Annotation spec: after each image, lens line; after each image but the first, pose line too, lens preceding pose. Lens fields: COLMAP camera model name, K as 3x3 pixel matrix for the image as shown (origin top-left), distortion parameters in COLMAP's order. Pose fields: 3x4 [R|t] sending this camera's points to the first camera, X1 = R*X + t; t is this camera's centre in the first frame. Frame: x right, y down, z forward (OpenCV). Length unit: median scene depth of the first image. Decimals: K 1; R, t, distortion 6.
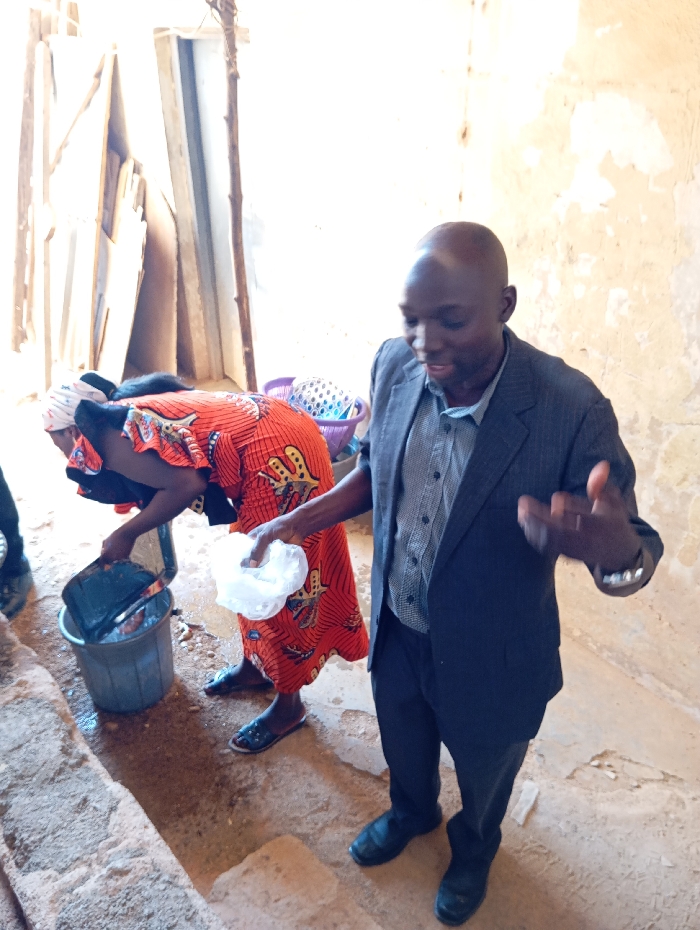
lens RADIAL K [[757.4, 0, 362.6], [0, 757.4, 466.9], [0, 0, 1]] dist [0.086313, -0.164950]
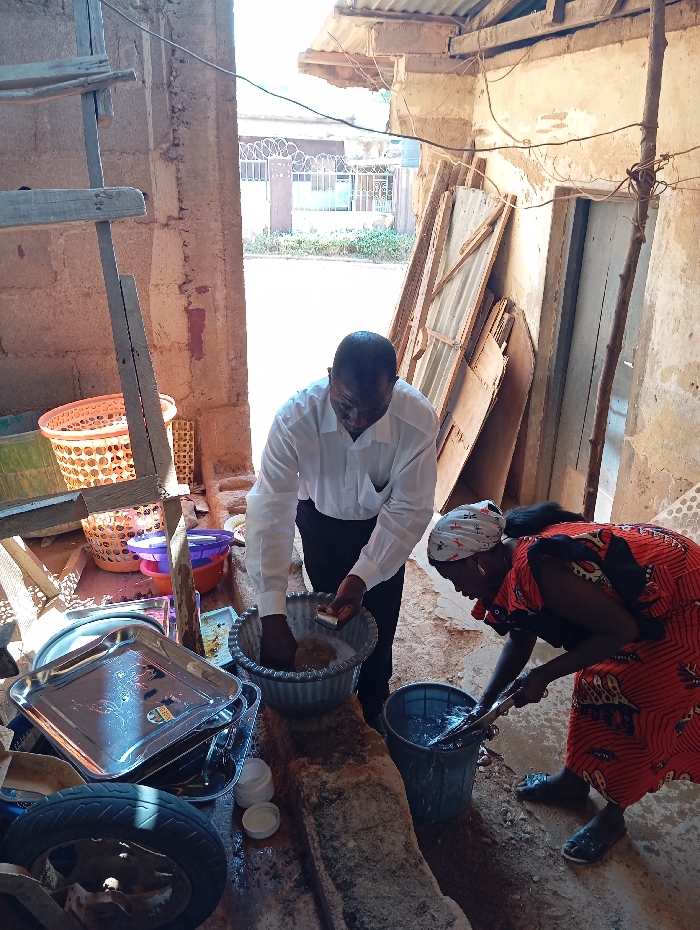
lens RADIAL K [[757.4, 0, 359.1], [0, 757.4, 467.8], [0, 0, 1]] dist [0.086313, -0.164950]
pose [[0.915272, 0.177635, -0.361556, -0.115297], [-0.231156, 0.966650, -0.110245, -0.001074], [0.329914, 0.184480, 0.925810, -0.063585]]
